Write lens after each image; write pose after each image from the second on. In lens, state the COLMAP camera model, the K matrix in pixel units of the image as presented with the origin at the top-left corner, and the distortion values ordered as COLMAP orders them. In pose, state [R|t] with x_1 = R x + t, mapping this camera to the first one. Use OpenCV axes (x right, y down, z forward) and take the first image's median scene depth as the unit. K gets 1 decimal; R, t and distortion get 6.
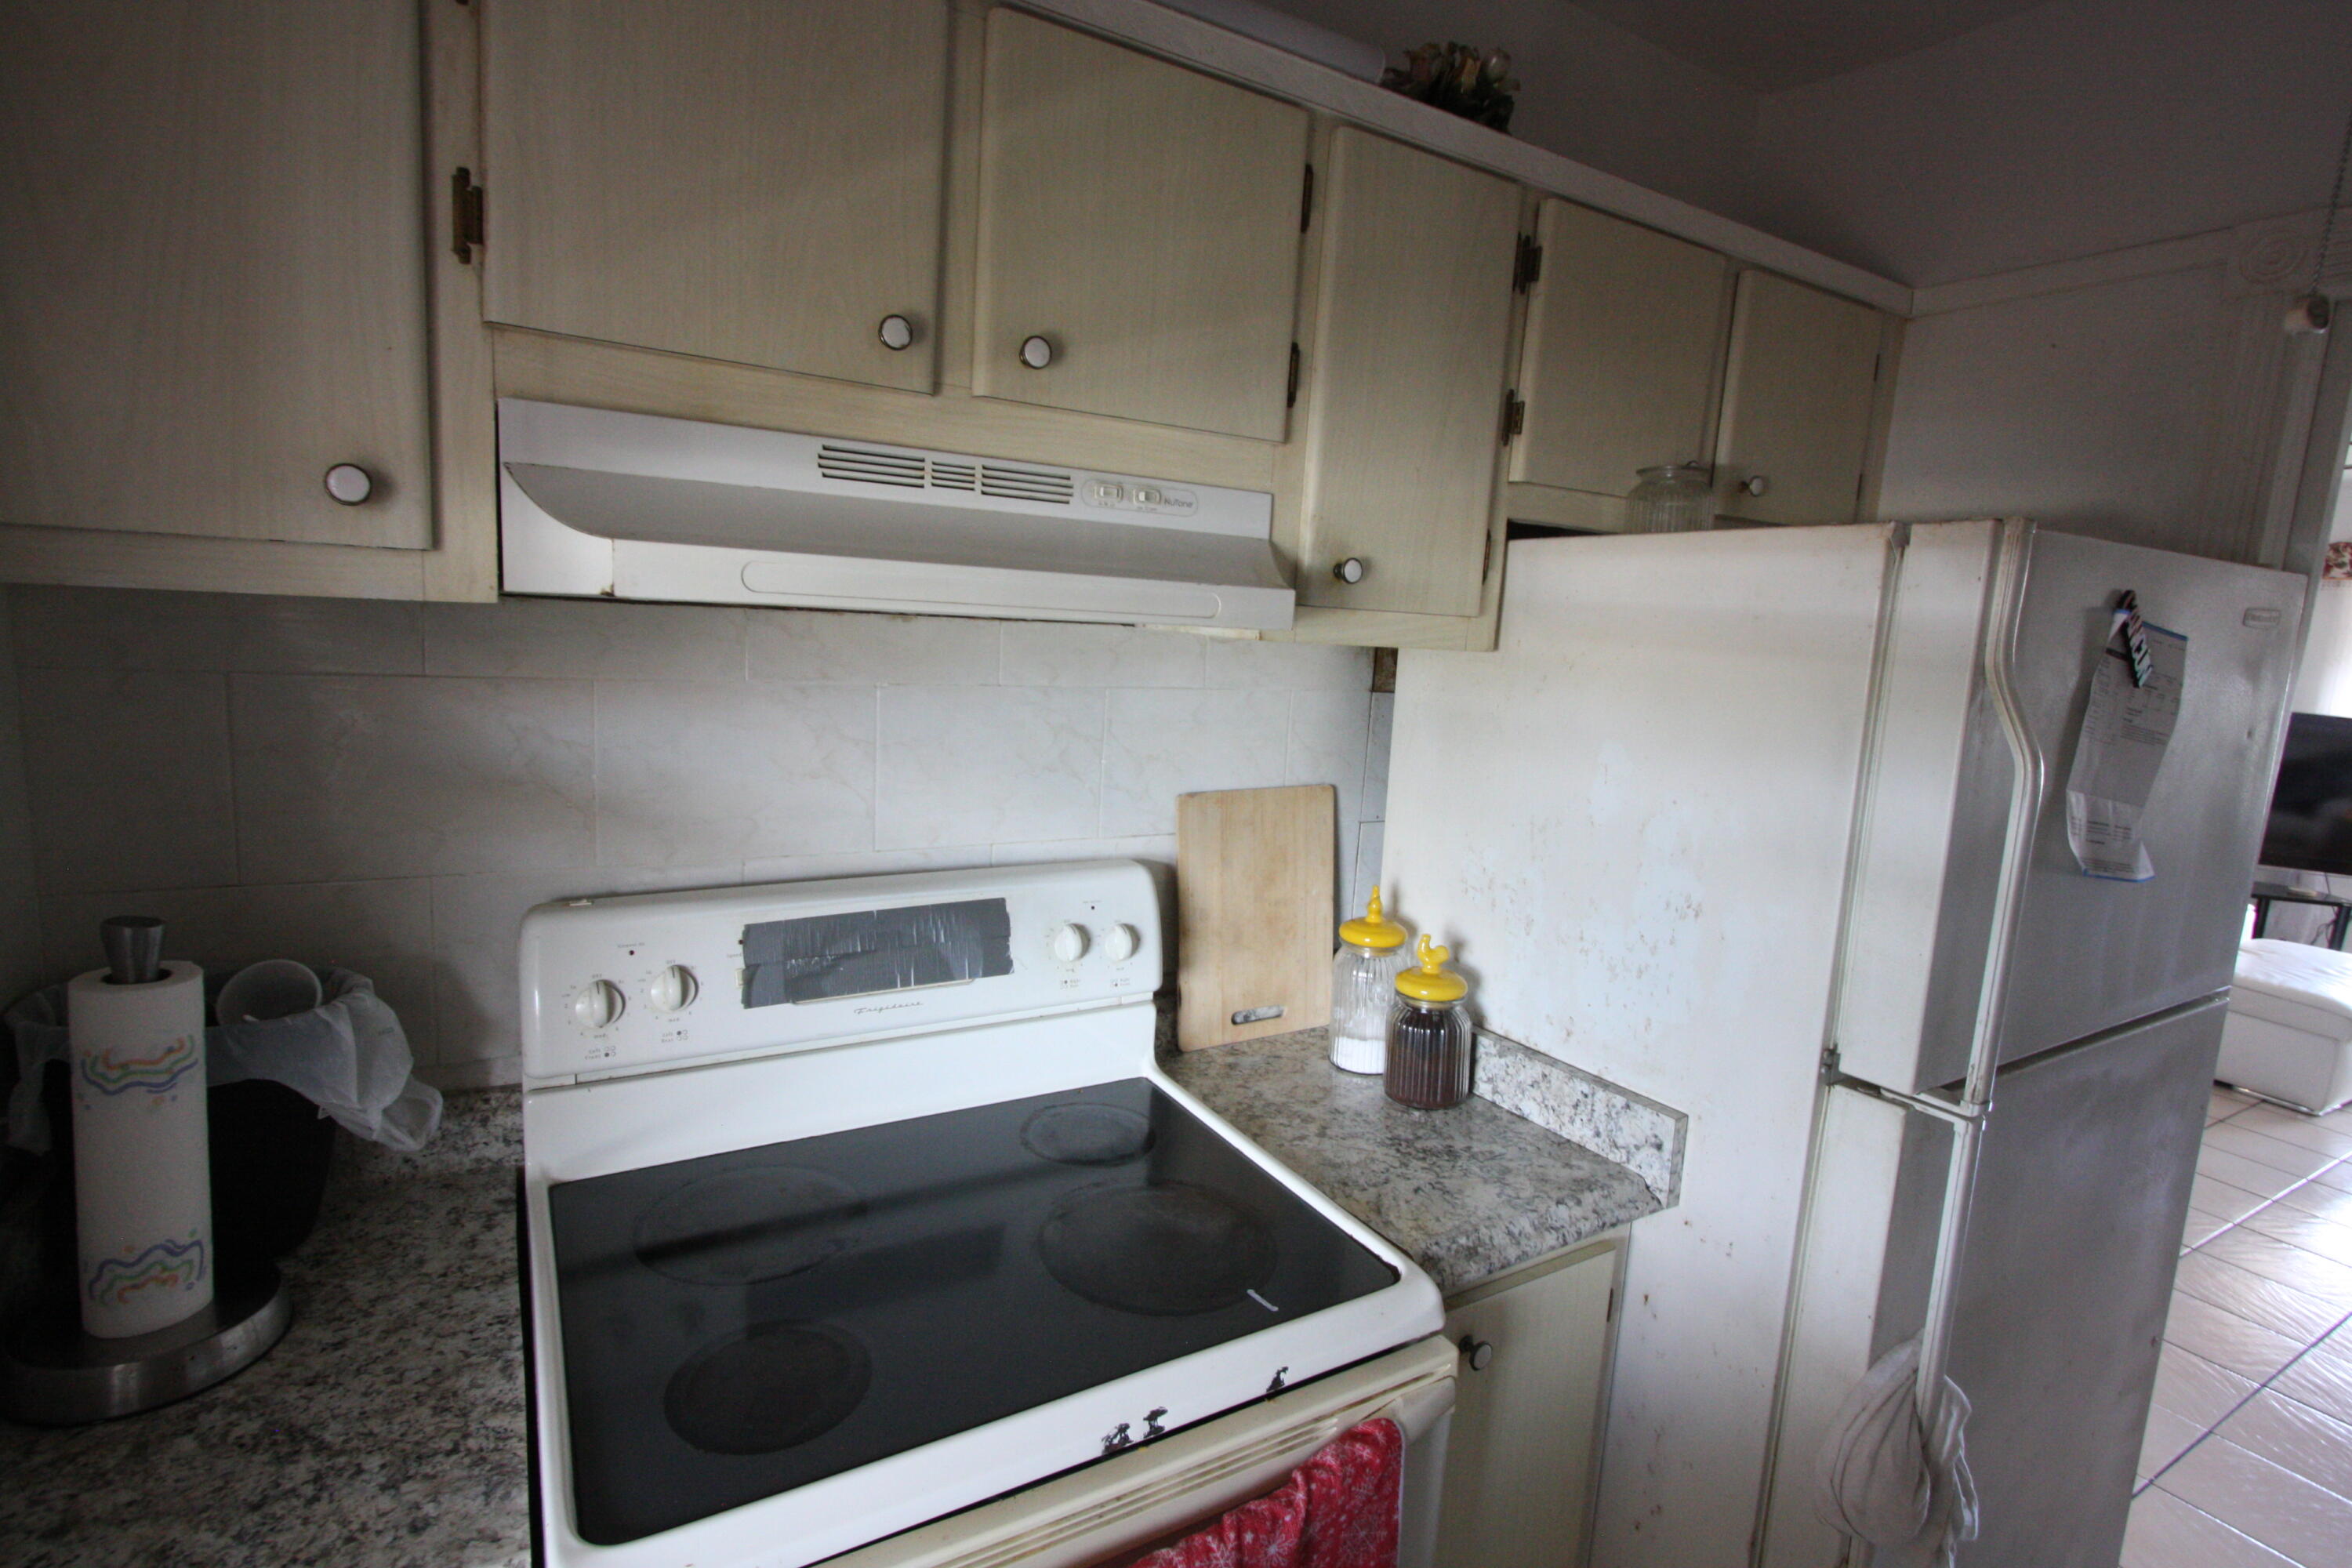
lens RADIAL K [[1148.4, 0, 1166.4], [0, 1148.4, 777.9], [0, 0, 1]] dist [-0.014637, 0.001653]
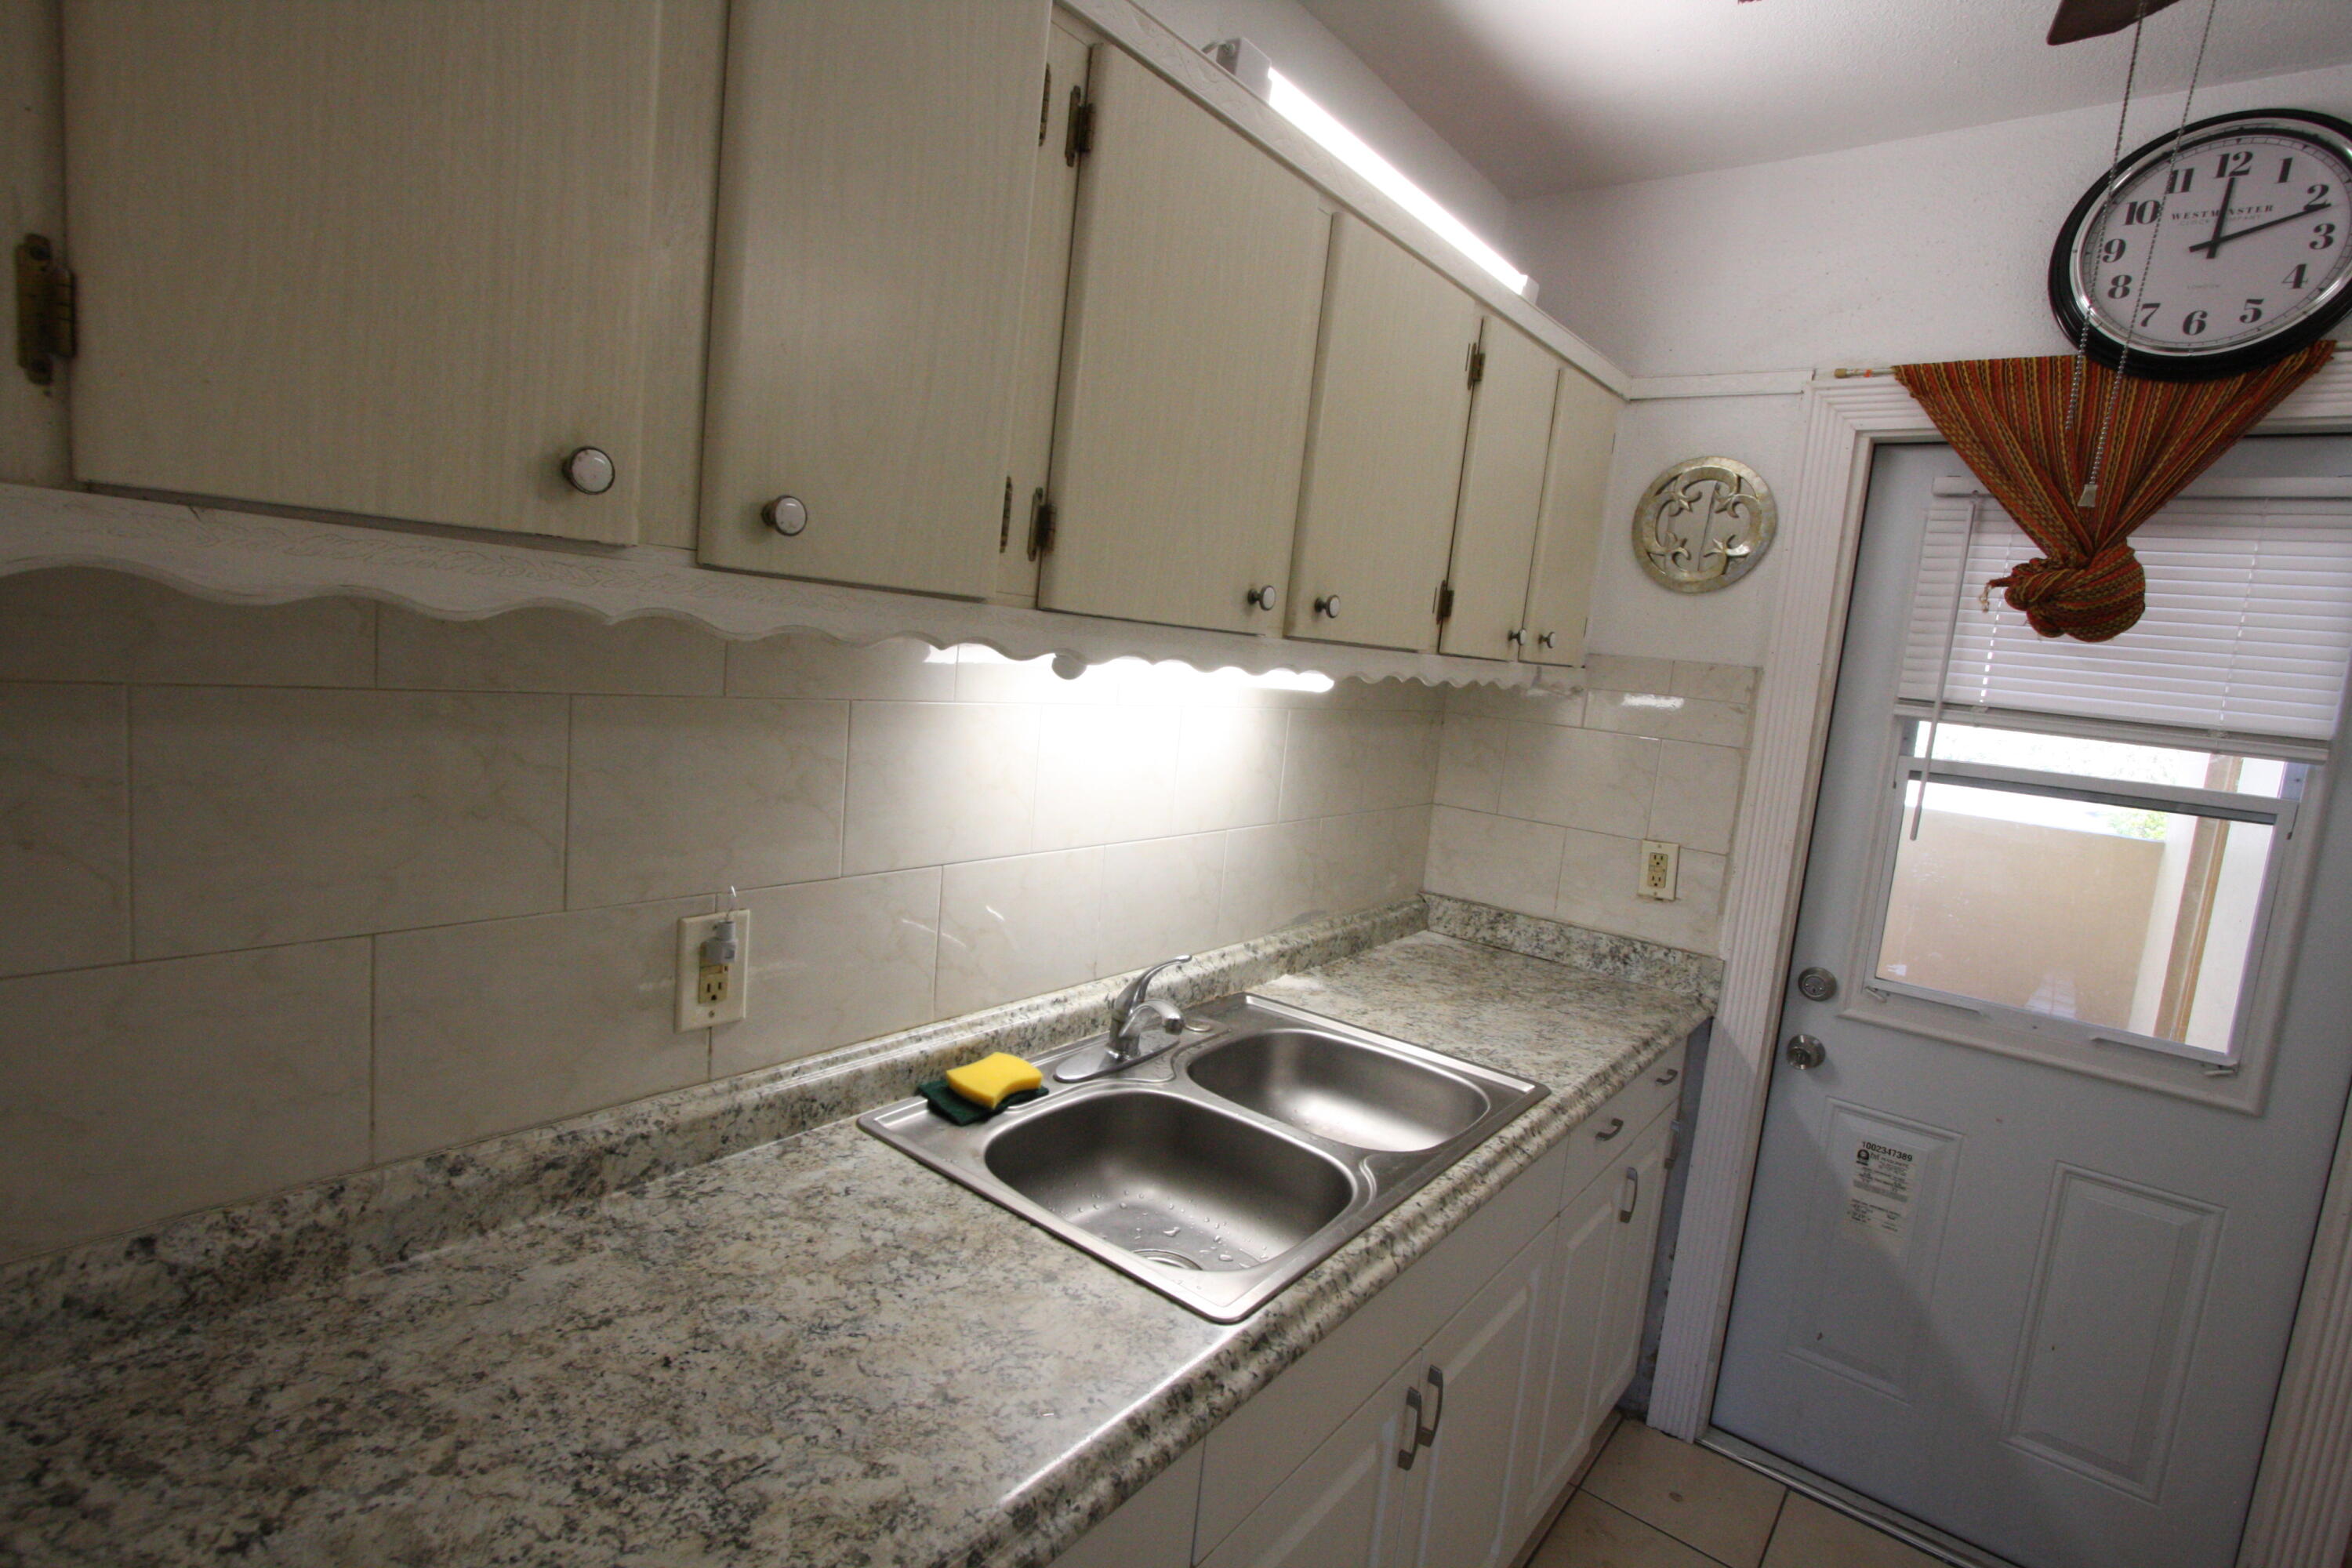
lens RADIAL K [[1148.4, 0, 1168.8], [0, 1148.4, 769.6], [0, 0, 1]] dist [-0.014637, 0.001653]
pose [[0.934451, 0.019700, 0.355545, 0.274742], [-0.021661, 0.999764, 0.001534, -0.037567], [-0.355431, -0.009135, 0.934658, 0.381288]]
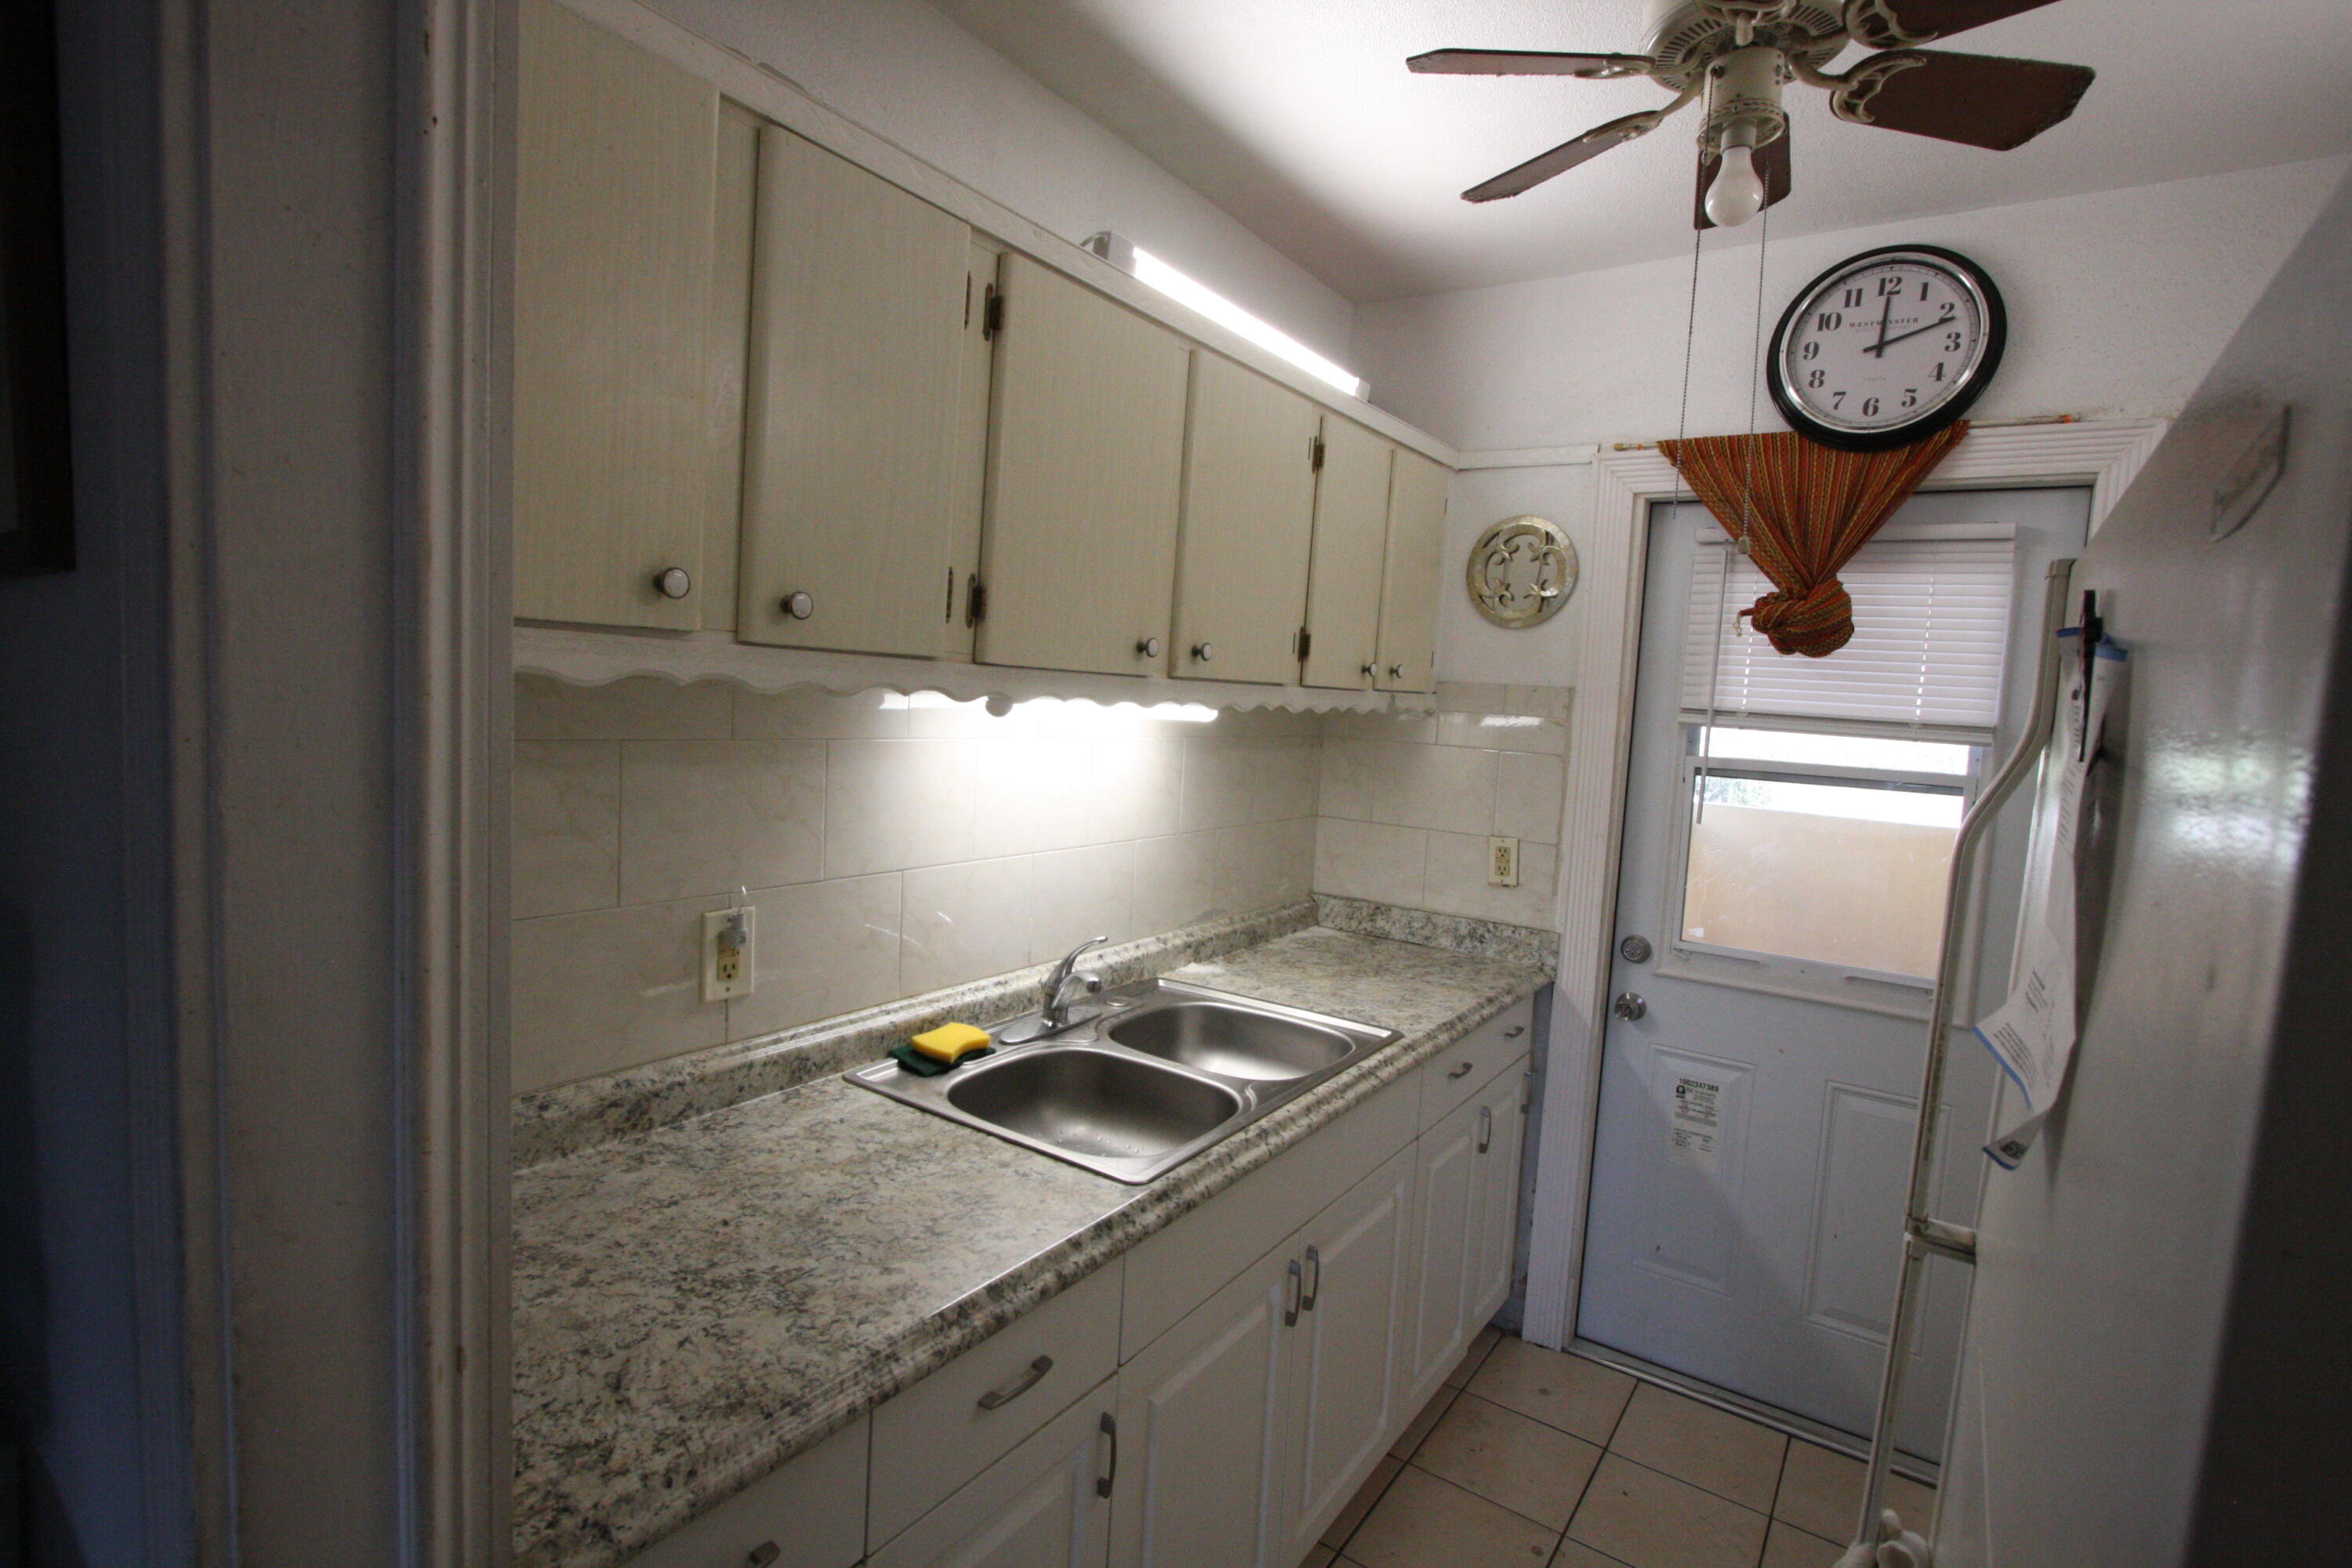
lens RADIAL K [[1148.4, 0, 1174.1], [0, 1148.4, 773.8], [0, 0, 1]] dist [-0.014637, 0.001653]
pose [[0.908249, -0.007470, 0.418364, 0.189201], [0.022730, 0.999245, -0.031504, -0.004411], [-0.417813, 0.038123, 0.907733, 0.110127]]
